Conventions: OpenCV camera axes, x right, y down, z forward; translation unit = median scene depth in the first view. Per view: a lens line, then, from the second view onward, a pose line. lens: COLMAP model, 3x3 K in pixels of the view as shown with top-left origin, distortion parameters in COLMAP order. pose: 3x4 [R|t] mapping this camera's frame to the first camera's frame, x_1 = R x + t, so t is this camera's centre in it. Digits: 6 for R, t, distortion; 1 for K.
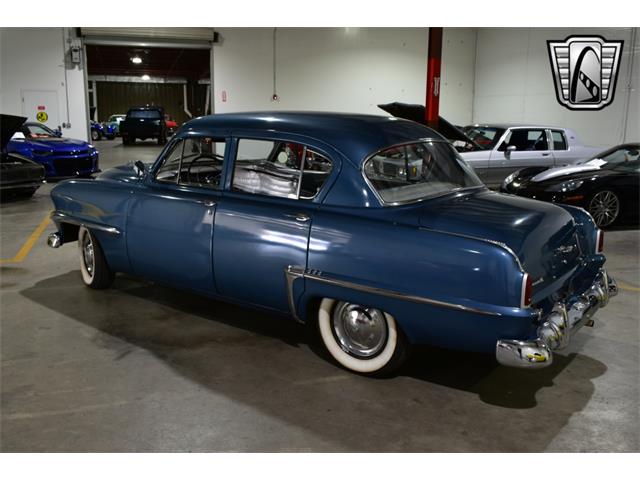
lens RADIAL K [[648.9, 0, 318.1], [0, 648.9, 240.6], [0, 0, 1]] dist [-0.023421, 0.000000]
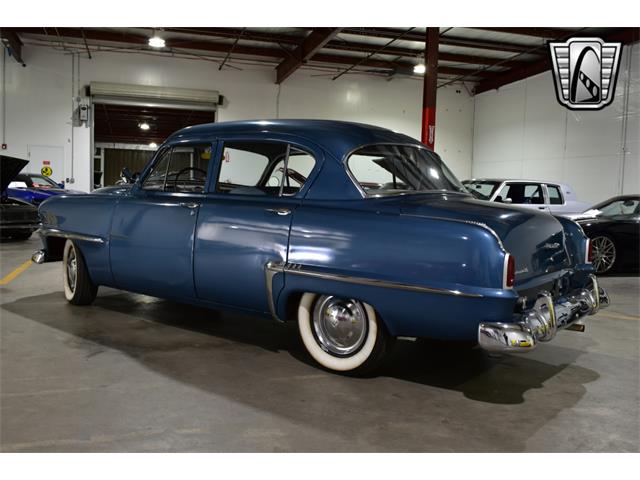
lens RADIAL K [[648.9, 0, 319.0], [0, 648.9, 235.8], [0, 0, 1]] dist [-0.023421, 0.000000]
pose [[0.999764, 0.020642, -0.006764, 0.033214], [-0.021363, 0.990736, -0.134109, 0.120011], [0.003933, 0.134222, 0.990944, 0.026350]]
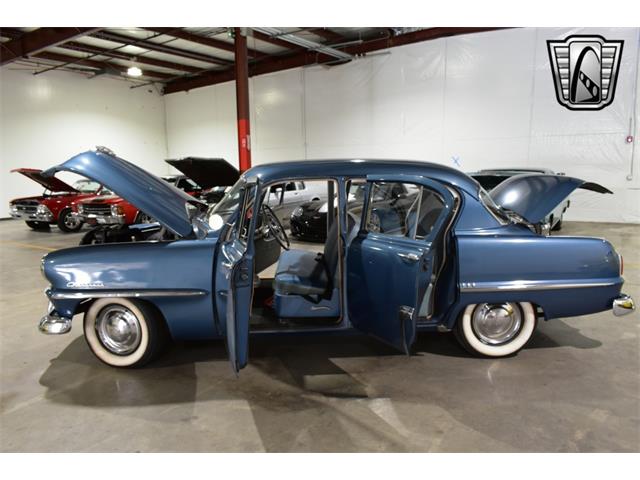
lens RADIAL K [[528.4, 0, 320.7], [0, 528.4, 225.2], [0, 0, 1]] dist [-0.026731, 0.009268]
pose [[0.747832, -0.101164, 0.656135, -0.770511], [0.157862, 0.987072, -0.027735, -0.071513], [-0.644846, 0.124319, 0.754134, 0.369865]]
